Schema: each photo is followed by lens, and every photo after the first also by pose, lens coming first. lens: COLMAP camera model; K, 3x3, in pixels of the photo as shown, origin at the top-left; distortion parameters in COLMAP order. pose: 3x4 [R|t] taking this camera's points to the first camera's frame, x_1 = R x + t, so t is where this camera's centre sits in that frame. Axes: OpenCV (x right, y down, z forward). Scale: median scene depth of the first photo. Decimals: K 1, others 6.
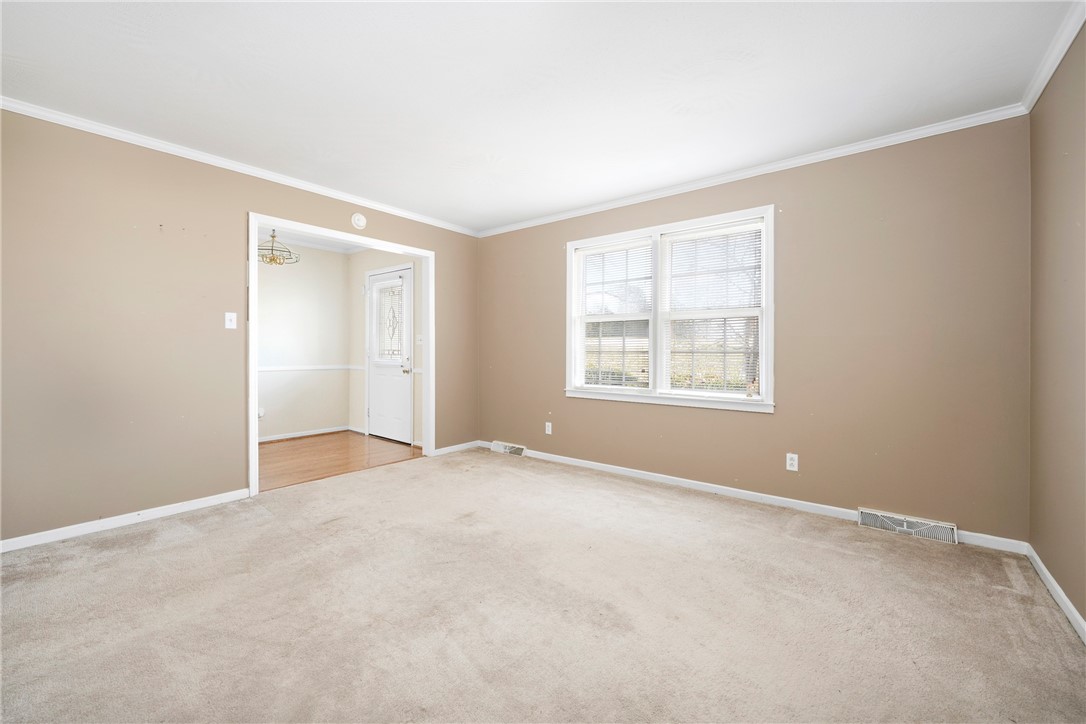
lens RADIAL K [[442.1, 0, 529.0], [0, 442.1, 353.4], [0, 0, 1]] dist [-0.001577, -0.000202]
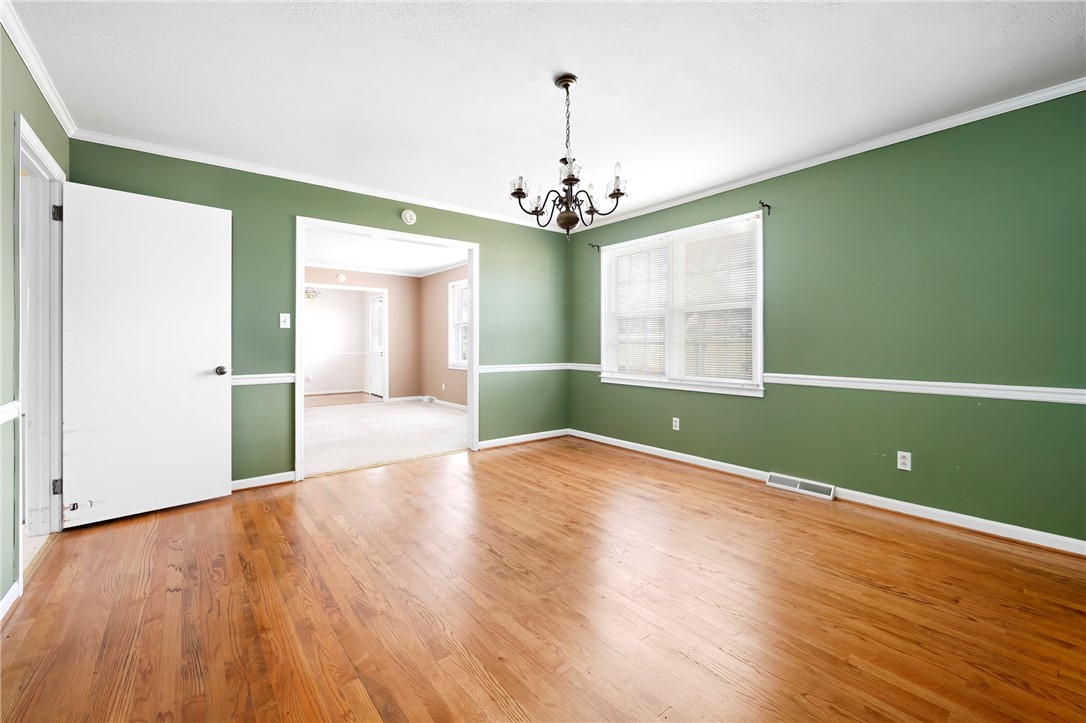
lens RADIAL K [[442.1, 0, 551.2], [0, 442.1, 338.9], [0, 0, 1]] dist [-0.001577, -0.000202]
pose [[0.981199, -0.009895, -0.192745, 0.223057], [0.007103, 0.999860, -0.015169, 0.001723], [0.192868, 0.013515, 0.981132, -0.182203]]
